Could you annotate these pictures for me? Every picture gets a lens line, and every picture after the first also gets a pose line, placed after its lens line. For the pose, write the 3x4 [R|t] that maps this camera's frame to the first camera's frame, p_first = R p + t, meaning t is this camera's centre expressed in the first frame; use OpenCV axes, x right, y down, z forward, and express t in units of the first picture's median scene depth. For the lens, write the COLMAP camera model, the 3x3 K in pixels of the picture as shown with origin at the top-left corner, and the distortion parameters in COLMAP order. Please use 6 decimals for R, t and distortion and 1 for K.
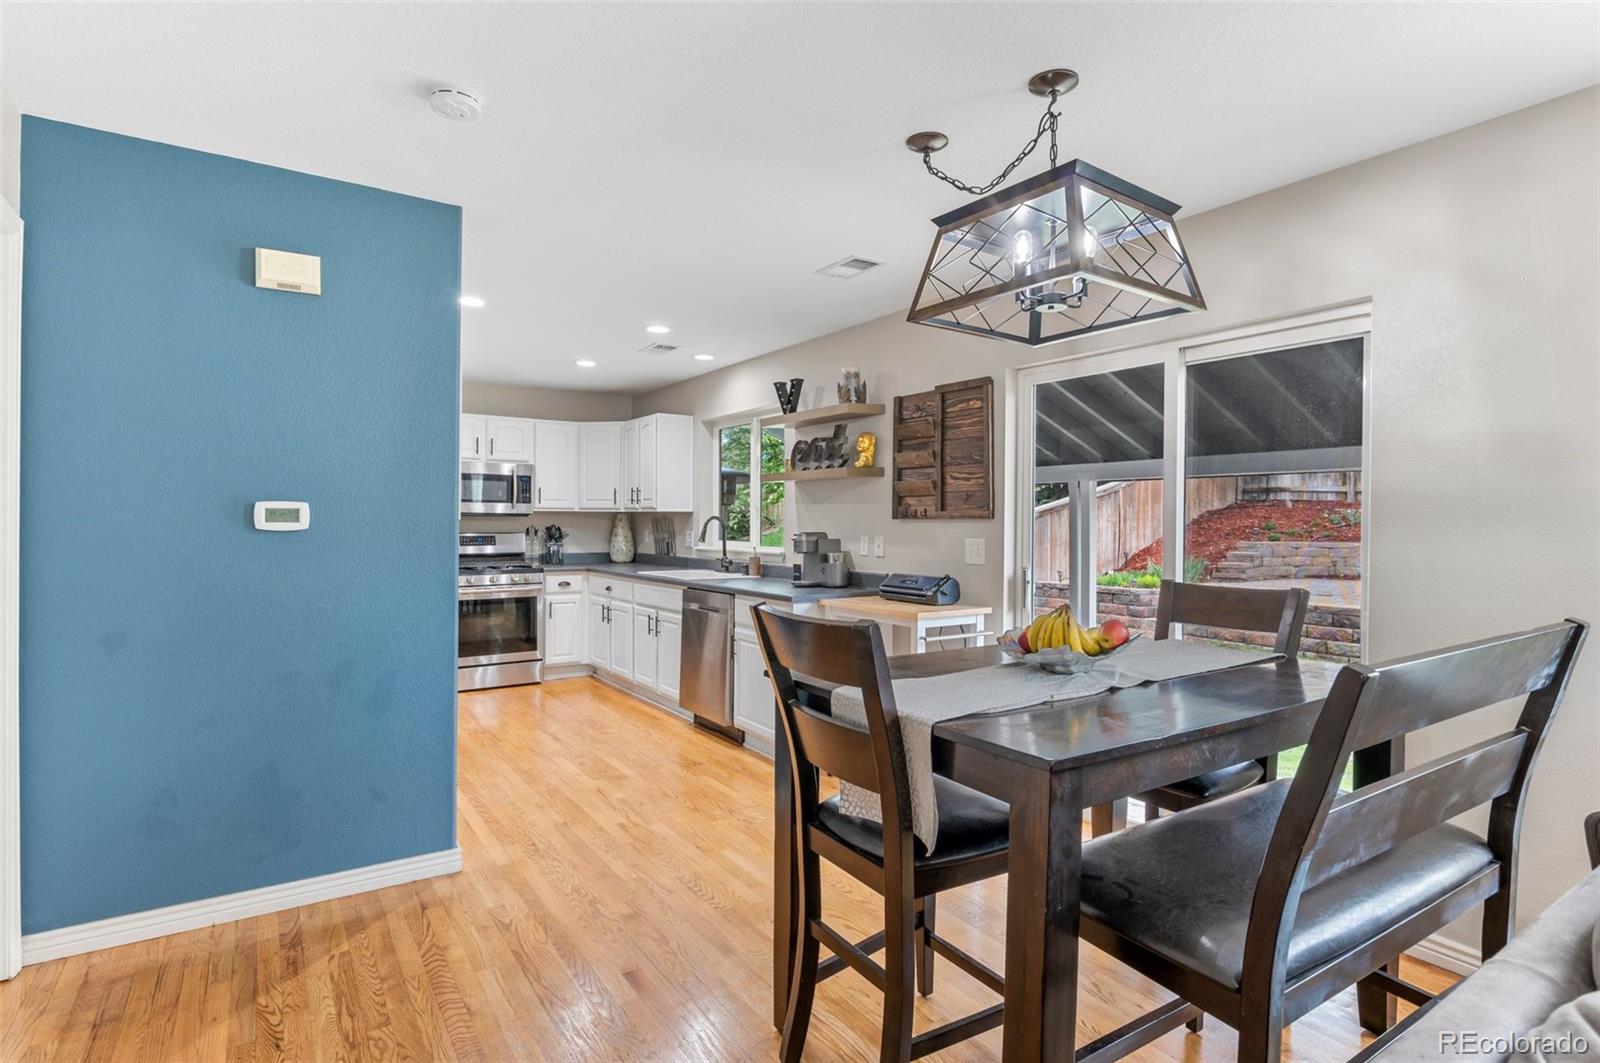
lens RADIAL K [[795.7, 0, 800.0], [0, 795.7, 531.5], [0, 0, 1]] dist [0.001750, 0.000165]
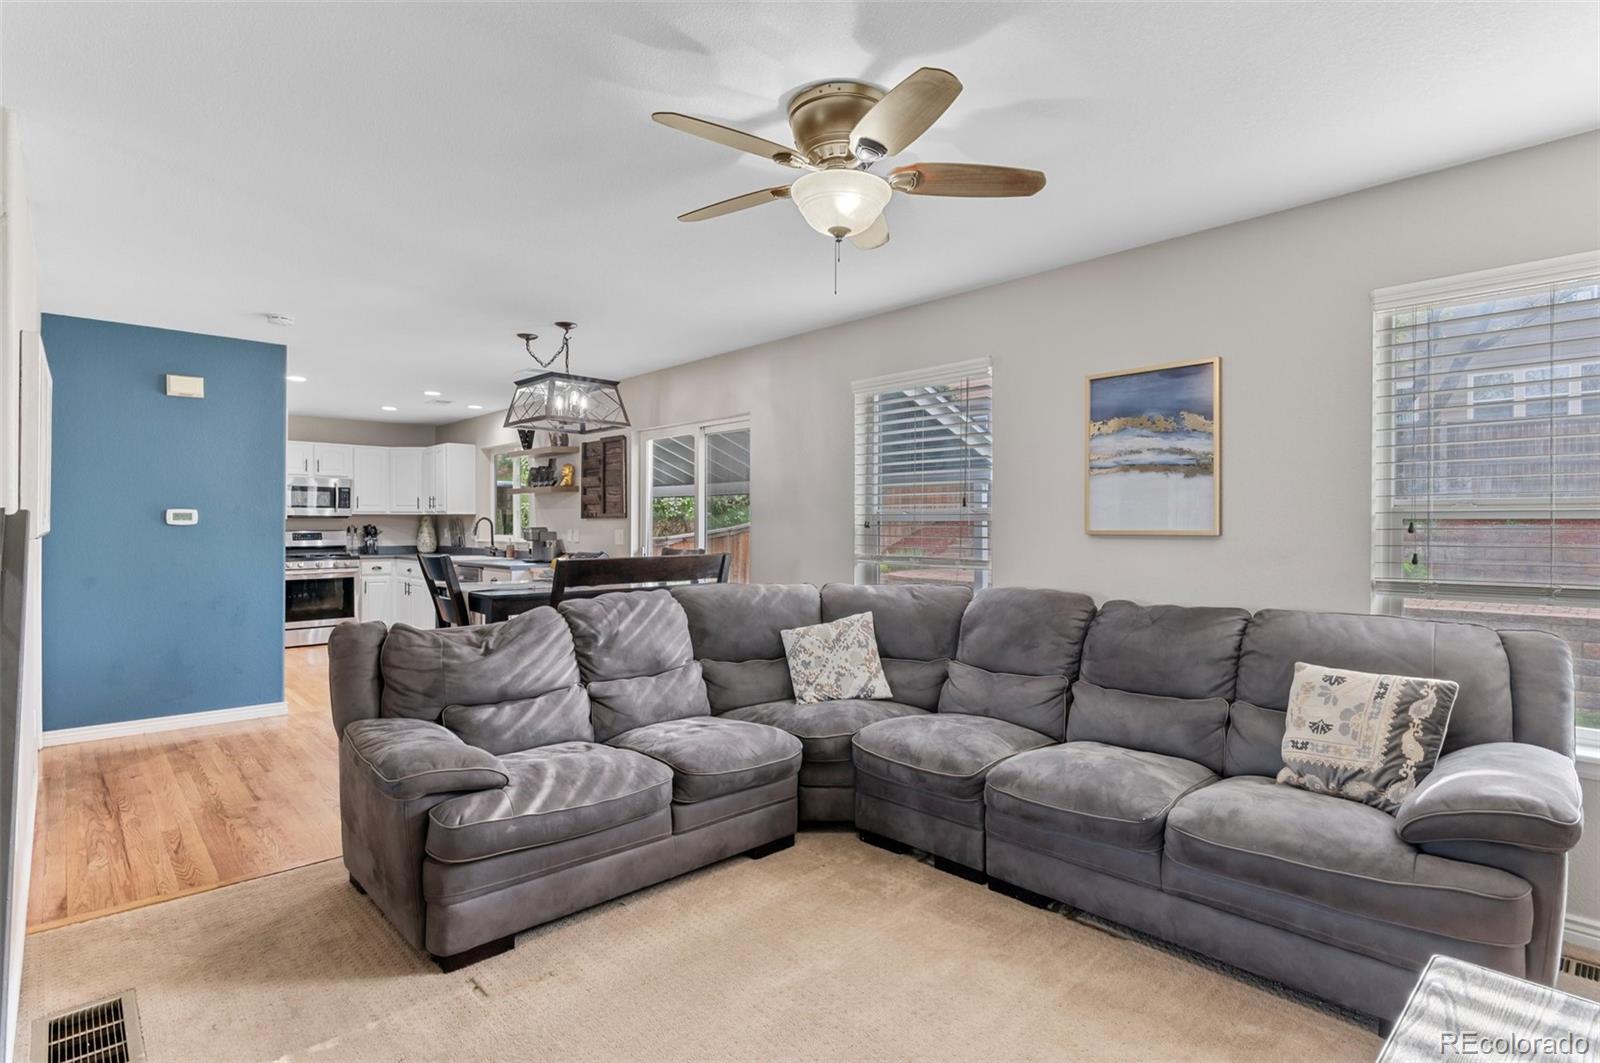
lens RADIAL K [[785.2, 0, 793.8], [0, 785.2, 529.0], [0, 0, 1]] dist [-0.001219, -0.000423]
pose [[0.988112, -0.005067, 0.153654, 0.254262], [0.005984, 0.999967, -0.005504, 0.014349], [-0.153621, 0.006358, 0.988109, -0.543514]]
